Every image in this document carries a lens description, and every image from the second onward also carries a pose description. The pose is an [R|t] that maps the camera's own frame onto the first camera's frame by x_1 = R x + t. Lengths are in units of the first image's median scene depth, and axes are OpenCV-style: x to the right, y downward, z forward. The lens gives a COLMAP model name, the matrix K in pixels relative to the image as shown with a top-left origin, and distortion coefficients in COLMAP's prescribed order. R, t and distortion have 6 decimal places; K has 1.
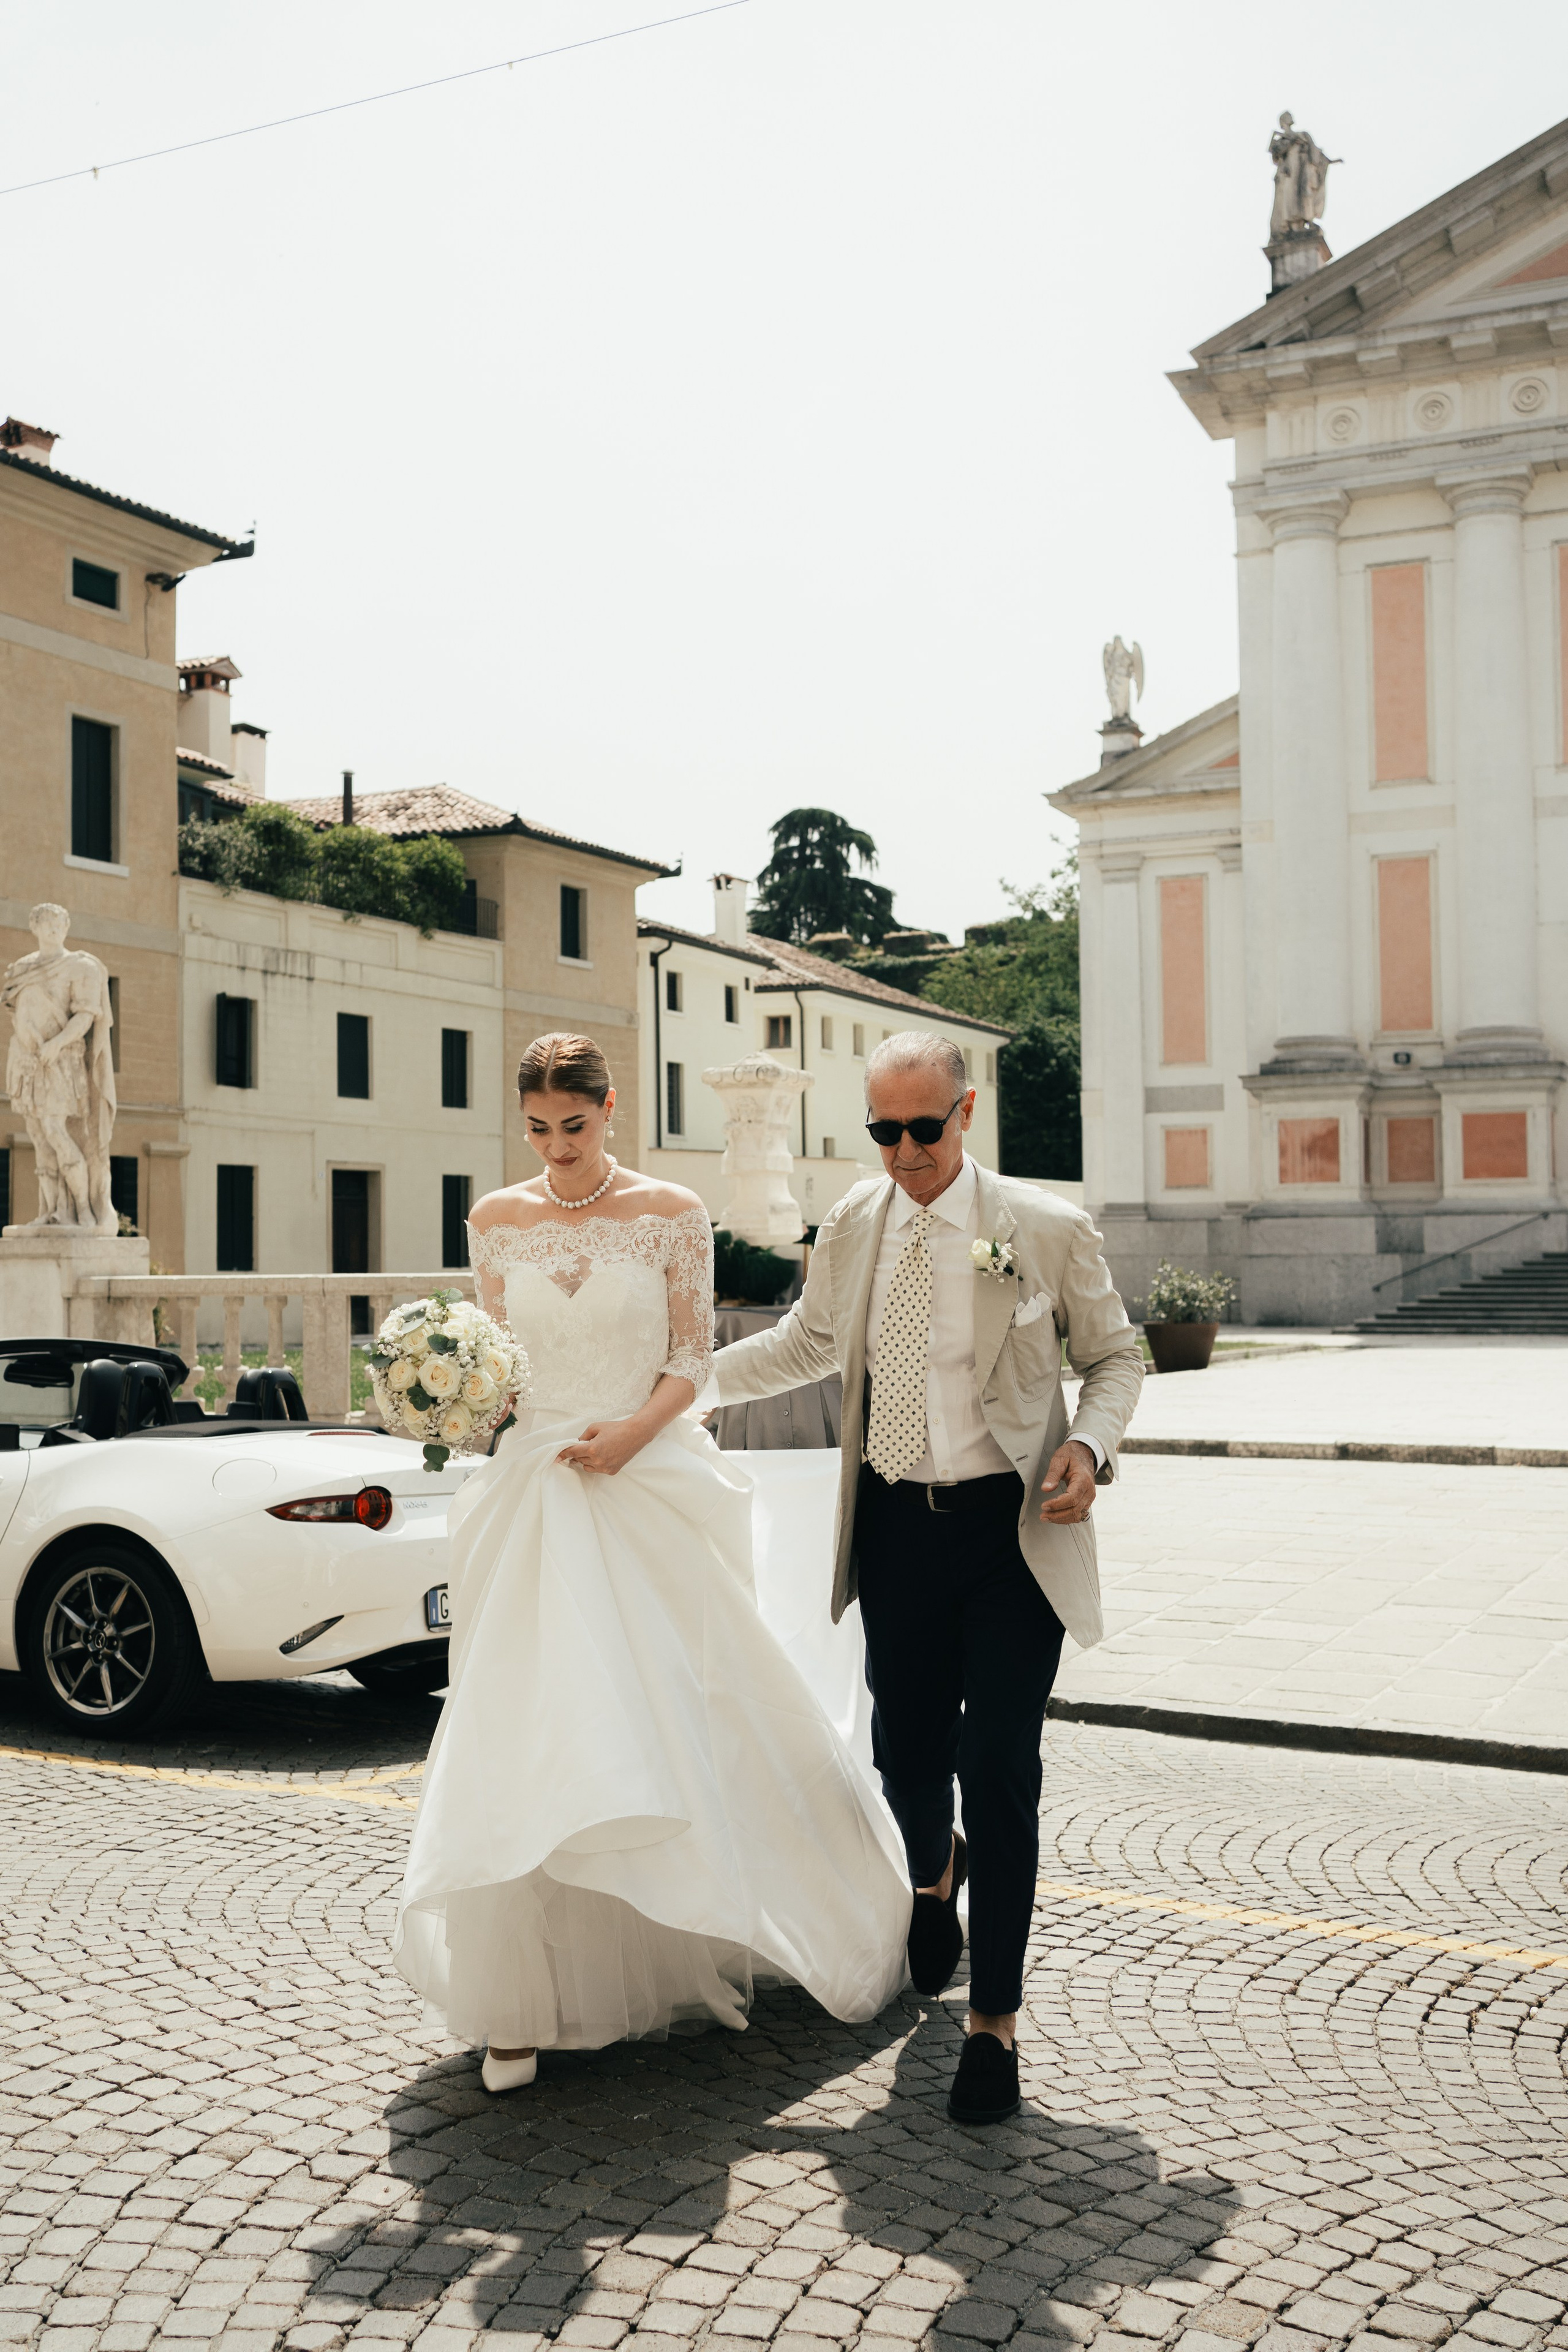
lens RADIAL K [[2374.6, 0, 714.4], [0, 2374.6, 1175.2], [0, 0, 1]] dist [-0.011402, 0.015453]
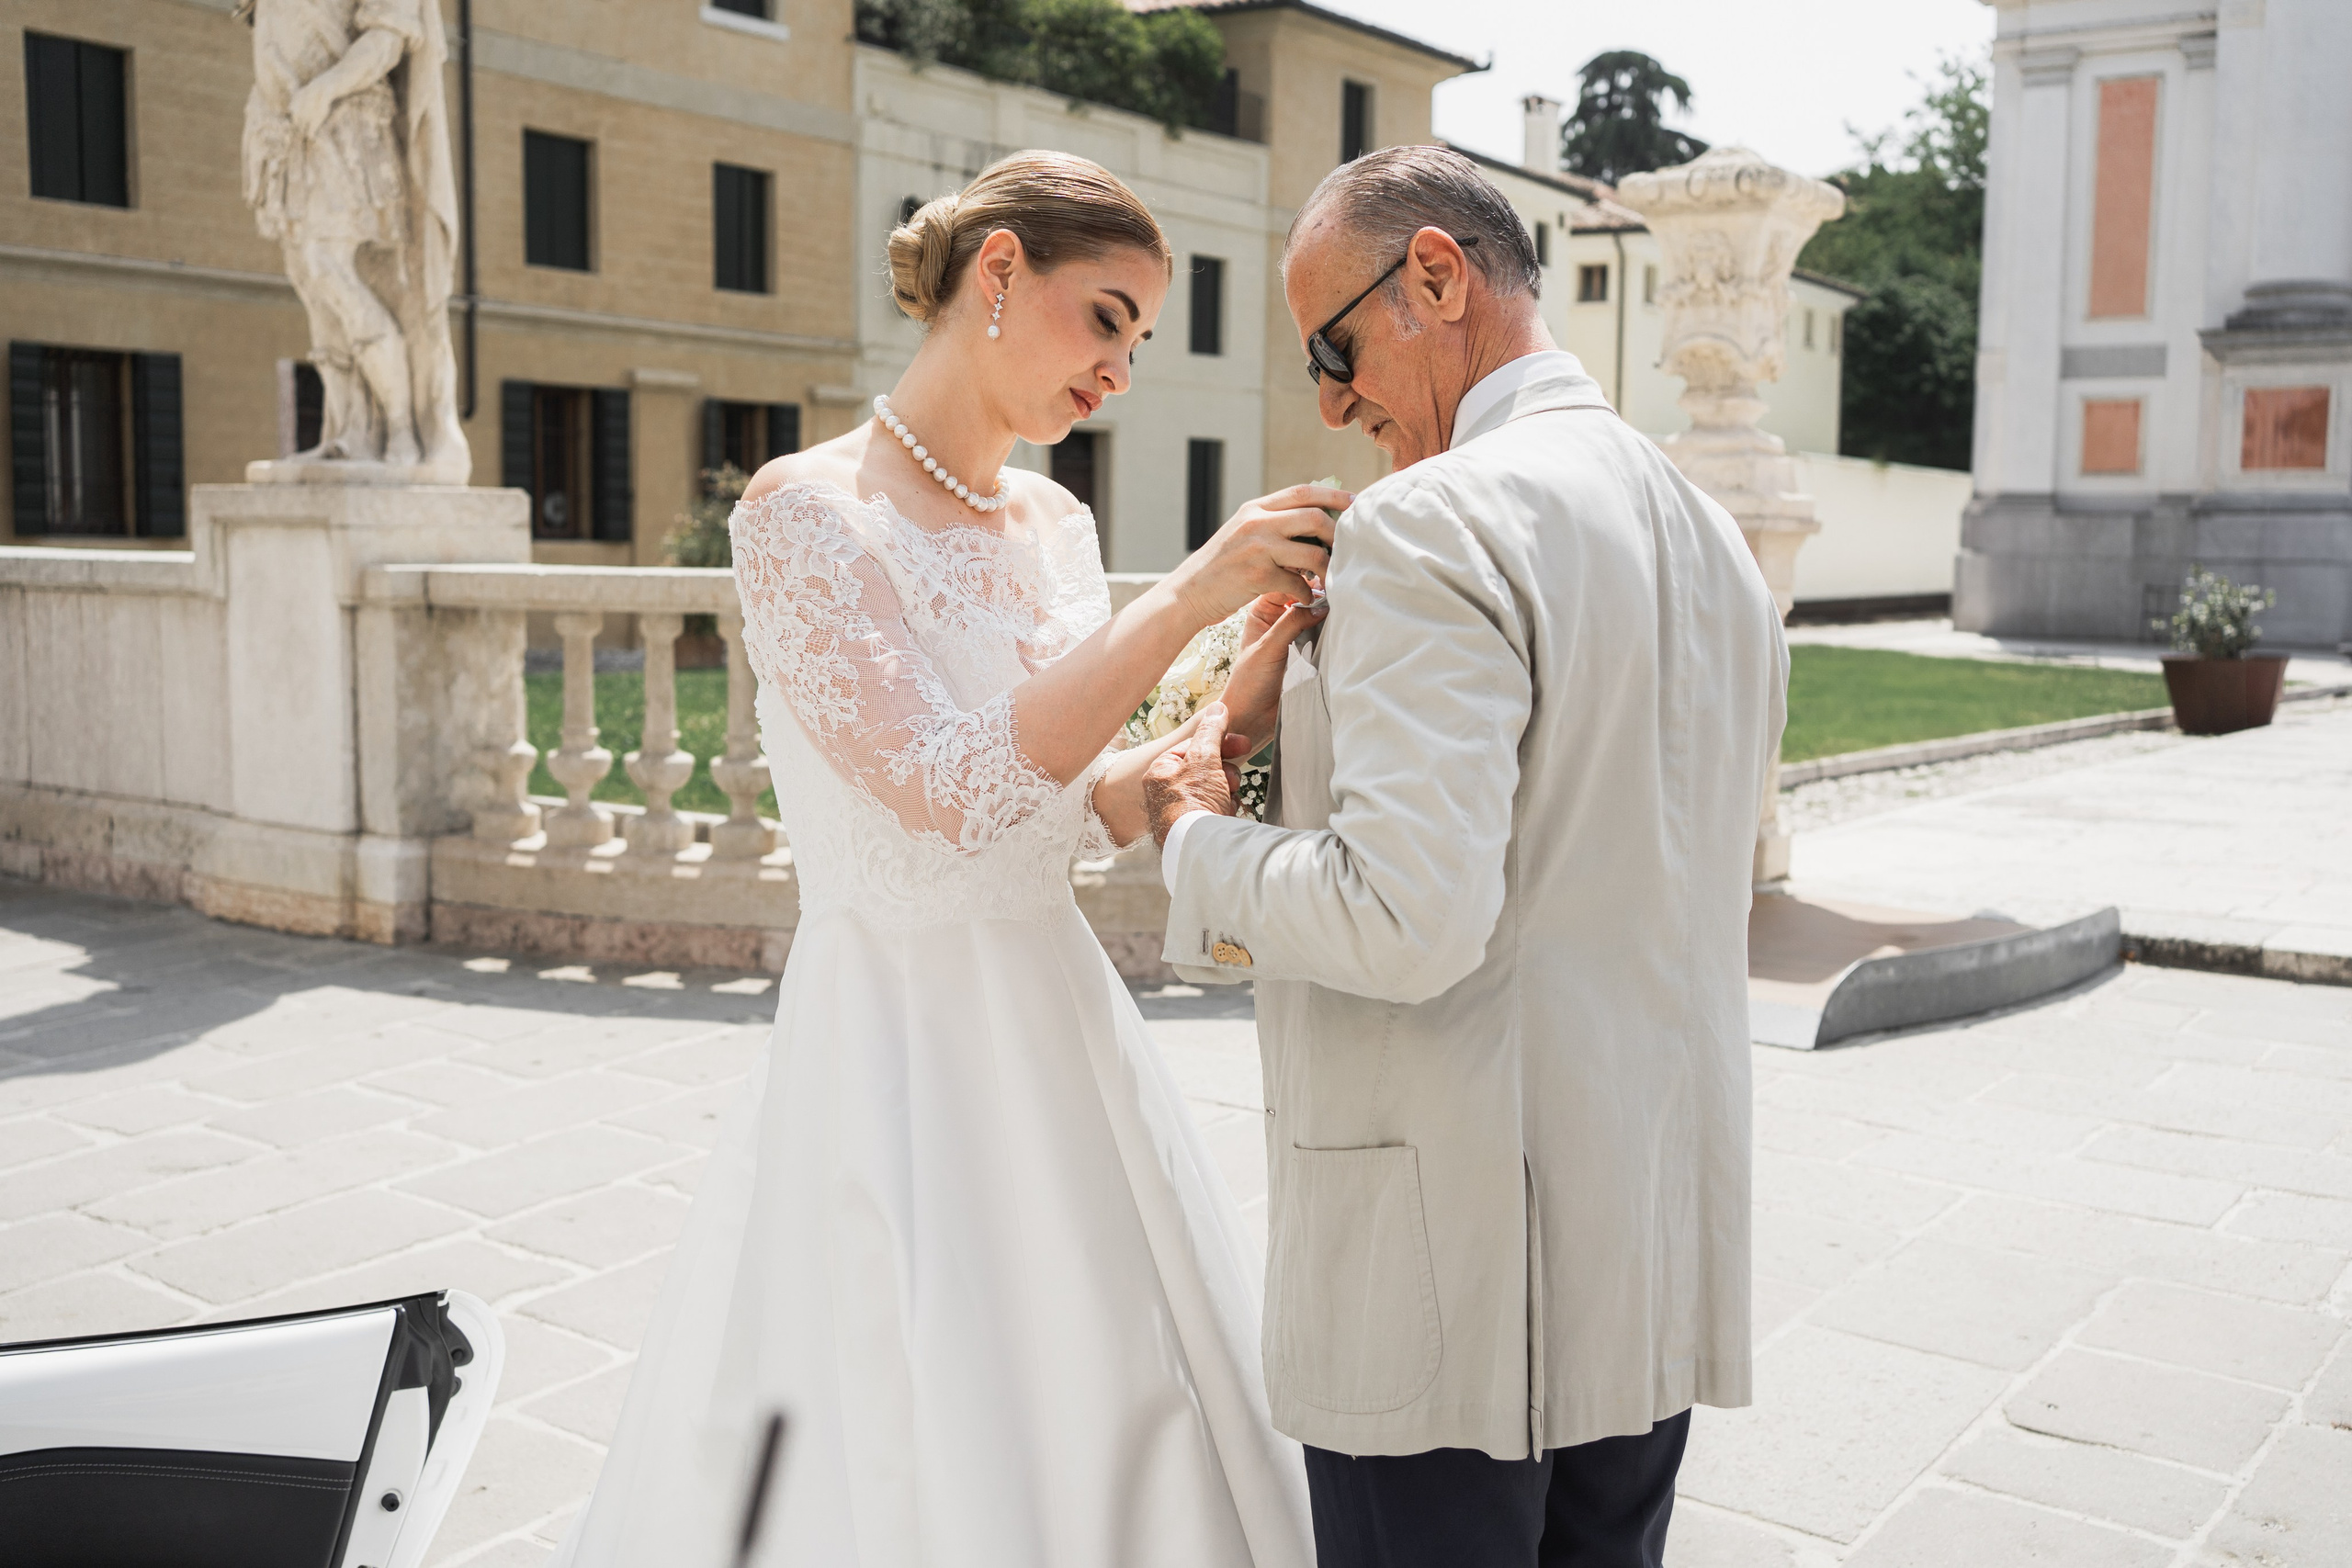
lens RADIAL K [[2374.4, 0, 1176.0], [0, 2374.4, 784.0], [0, 0, 1]] dist [-0.011402, 0.015453]
pose [[0.991378, 0.034686, -0.126361, -0.011549], [-0.017258, 0.990491, 0.136493, 0.005950], [0.129893, -0.133135, 0.982549, 0.179357]]
